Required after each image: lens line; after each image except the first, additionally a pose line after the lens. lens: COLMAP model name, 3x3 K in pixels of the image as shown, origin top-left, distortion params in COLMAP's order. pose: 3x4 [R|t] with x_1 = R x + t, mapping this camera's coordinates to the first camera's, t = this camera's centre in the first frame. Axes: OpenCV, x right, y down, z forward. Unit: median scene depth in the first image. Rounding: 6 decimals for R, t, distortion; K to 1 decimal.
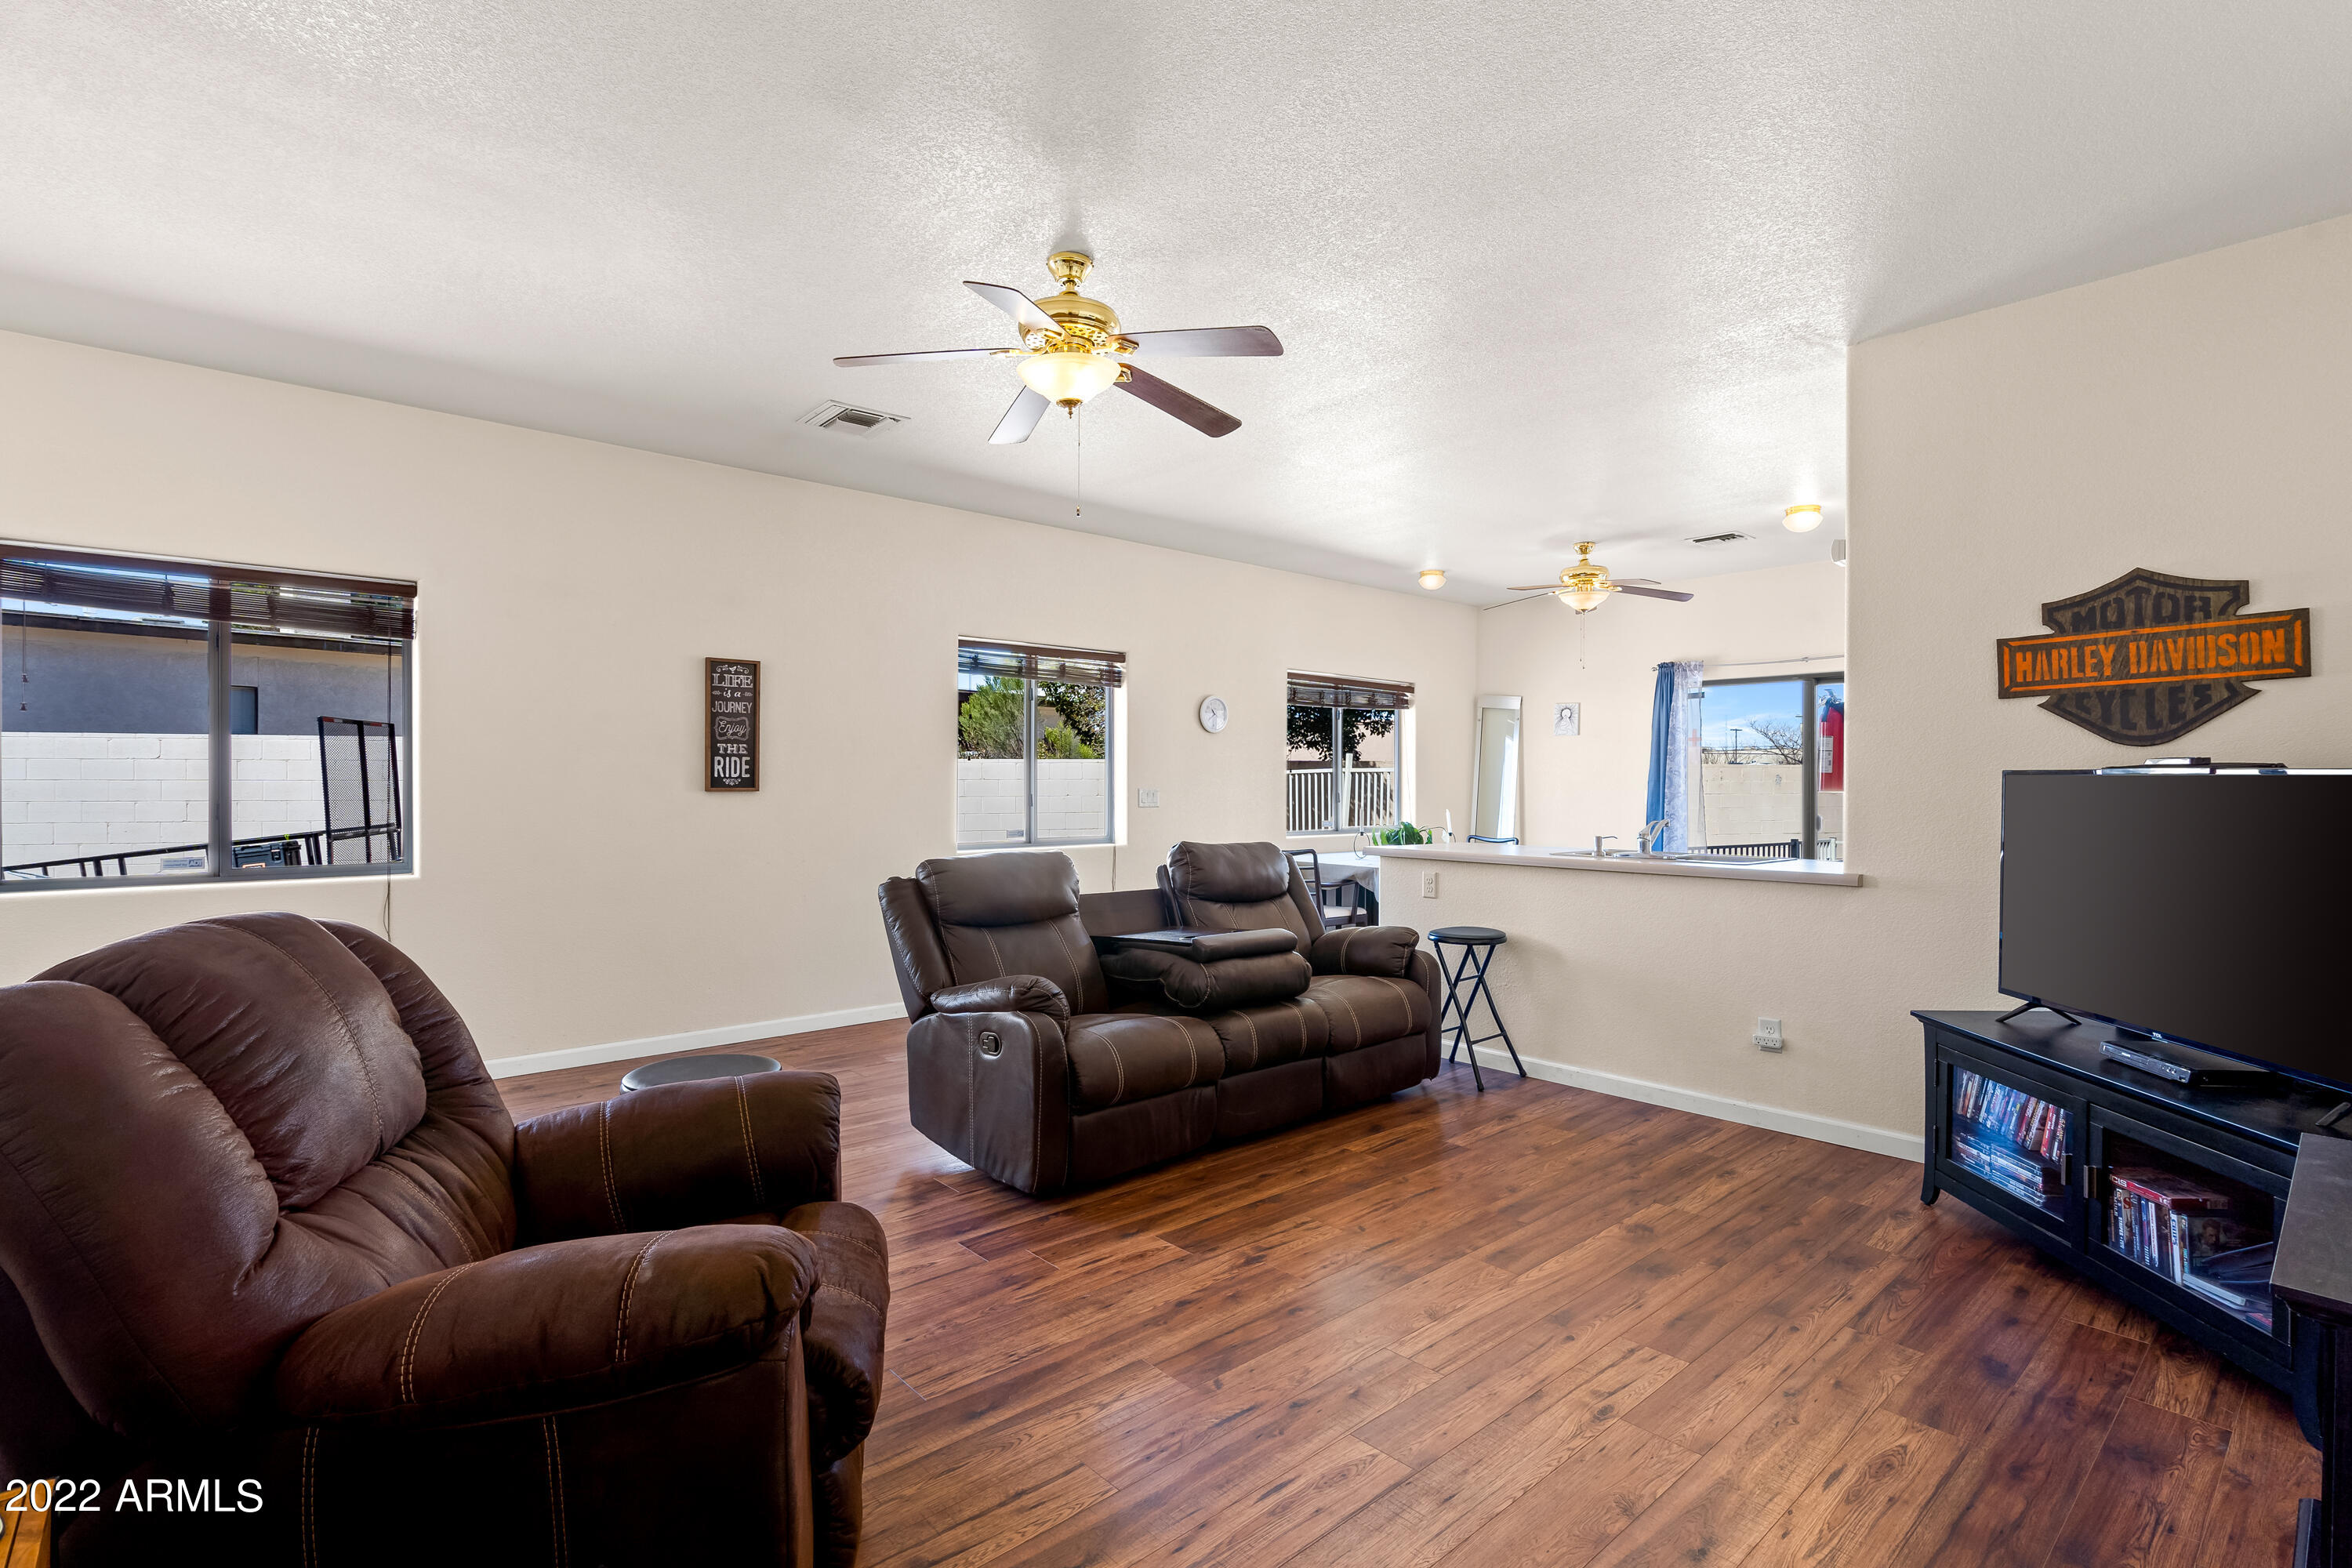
lens RADIAL K [[1091.6, 0, 1191.8], [0, 1091.6, 791.5], [0, 0, 1]] dist [-0.003667, 0.000058]
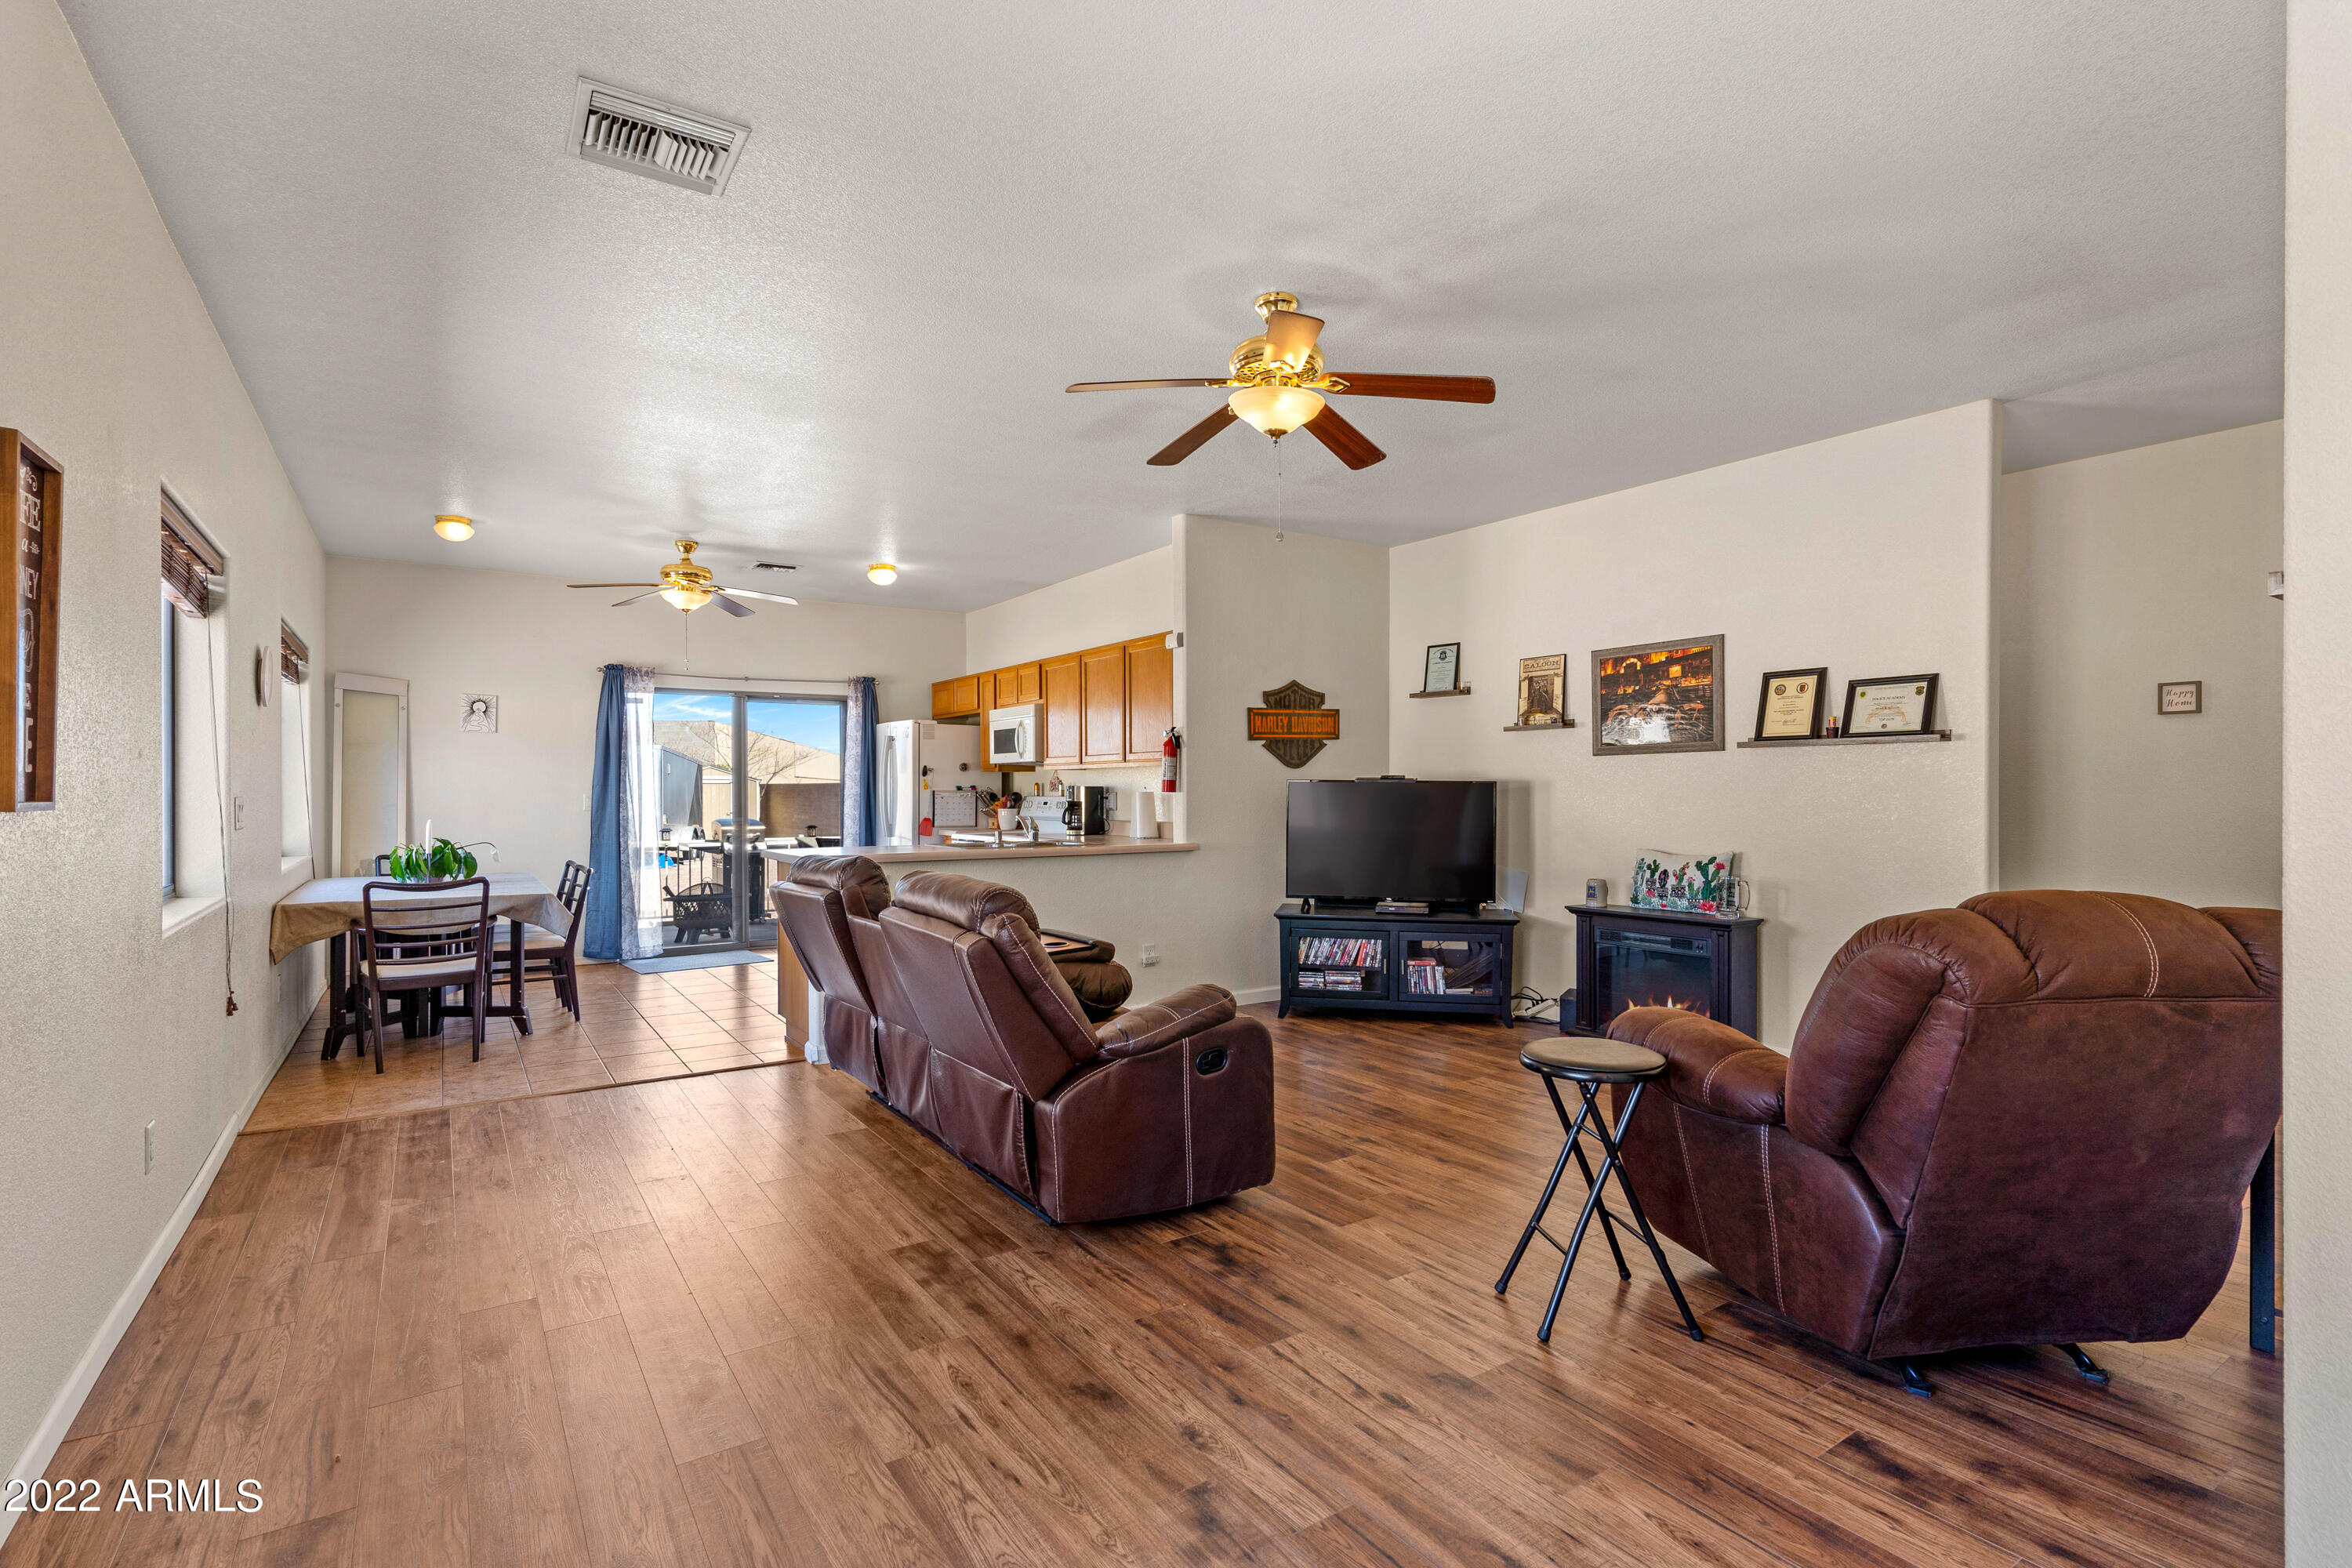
lens RADIAL K [[1091.6, 0, 1175.5], [0, 1091.6, 794.0], [0, 0, 1]] dist [-0.003667, 0.000058]
pose [[0.148288, -0.006564, 0.988922, -1.180671], [0.009867, 0.999938, 0.005157, -0.006212], [-0.988895, 0.008993, 0.148344, 0.930344]]
